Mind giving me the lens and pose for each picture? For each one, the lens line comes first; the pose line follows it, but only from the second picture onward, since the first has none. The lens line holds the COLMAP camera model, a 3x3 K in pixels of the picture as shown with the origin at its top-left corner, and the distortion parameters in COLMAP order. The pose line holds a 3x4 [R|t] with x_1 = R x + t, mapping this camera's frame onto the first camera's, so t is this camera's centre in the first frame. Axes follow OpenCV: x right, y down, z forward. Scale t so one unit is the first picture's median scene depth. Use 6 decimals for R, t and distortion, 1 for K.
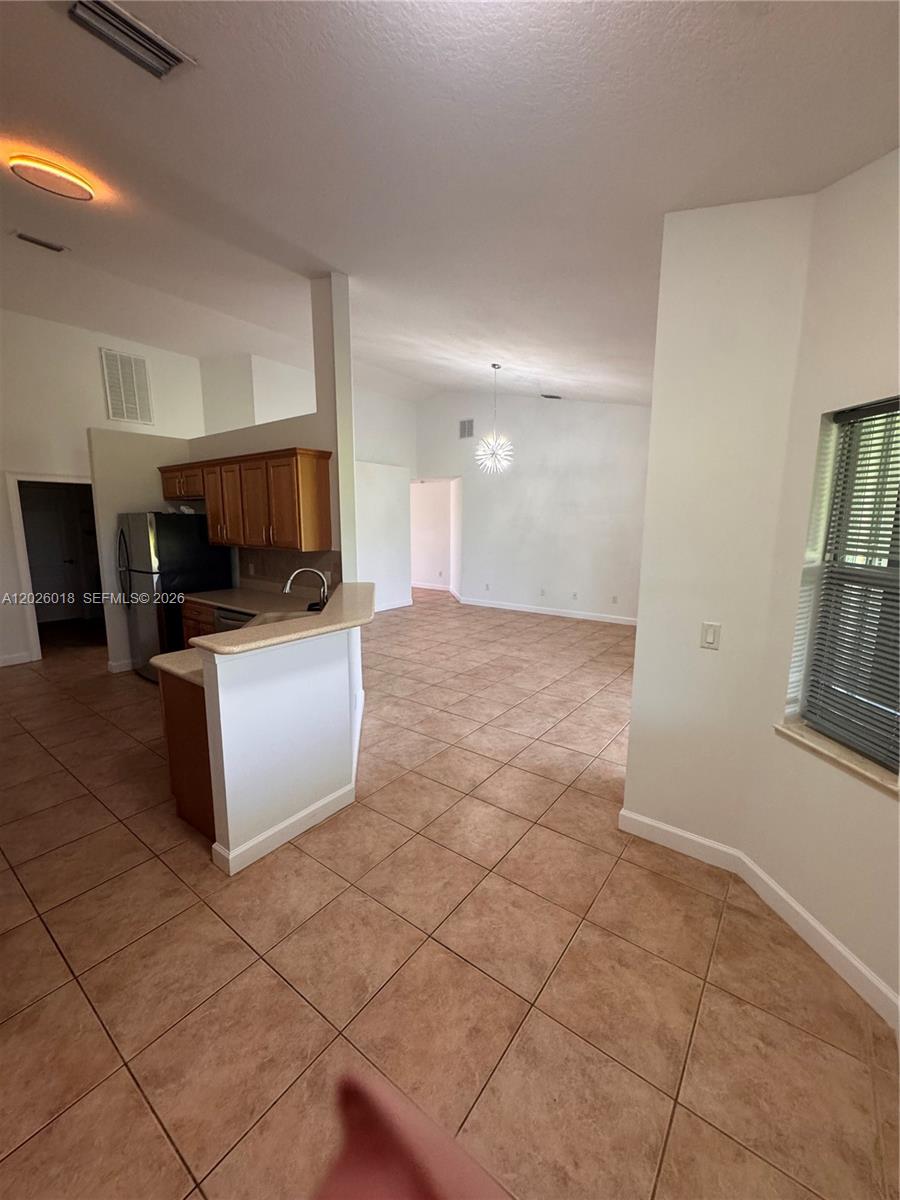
lens RADIAL K [[482.4, 0, 452.2], [0, 482.4, 598.2], [0, 0, 1]] dist [-0.004241, 0.000257]
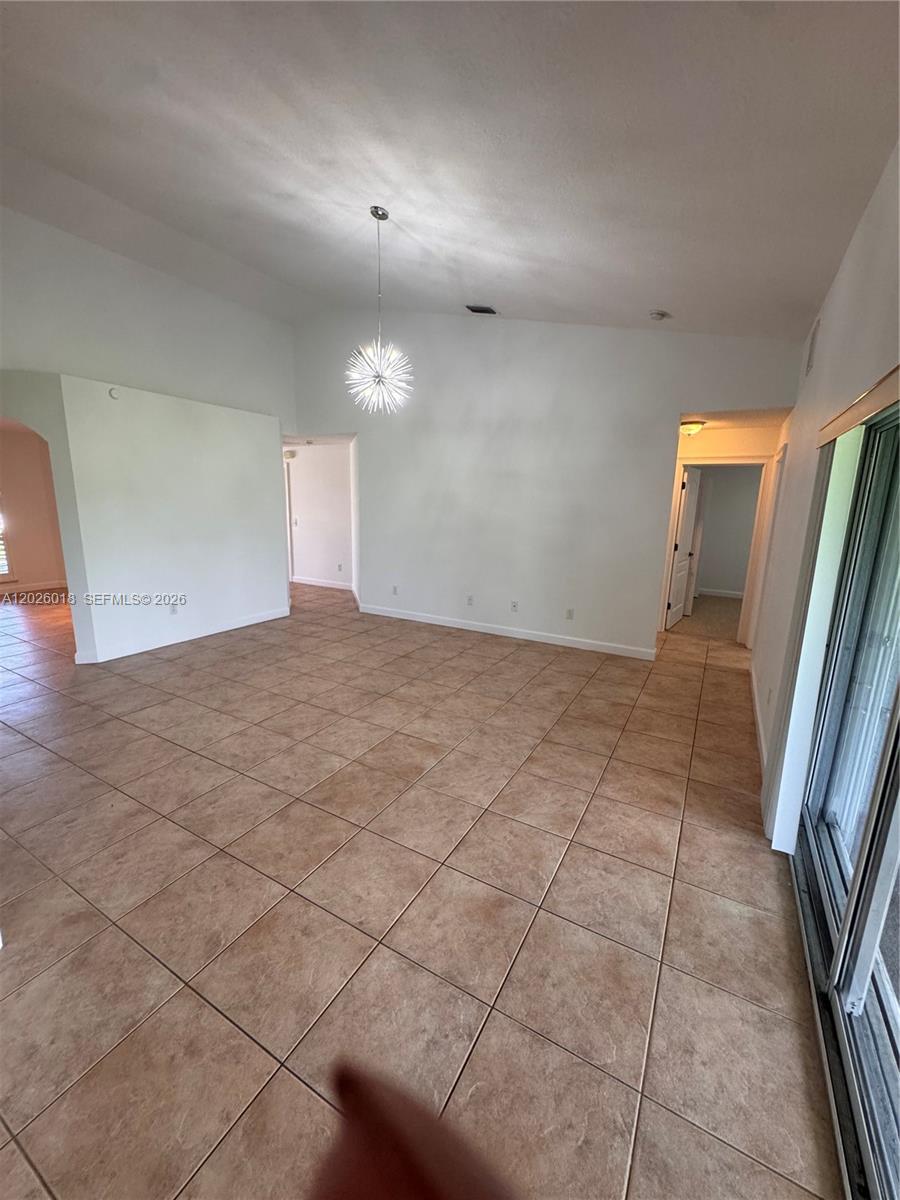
lens RADIAL K [[482.4, 0, 450.0], [0, 482.4, 598.6], [0, 0, 1]] dist [-0.004241, 0.000257]
pose [[0.992250, -0.007530, 0.124030, 0.101130], [0.002102, 0.999037, 0.043837, -0.066492], [-0.124240, -0.043236, 0.991310, 0.430750]]
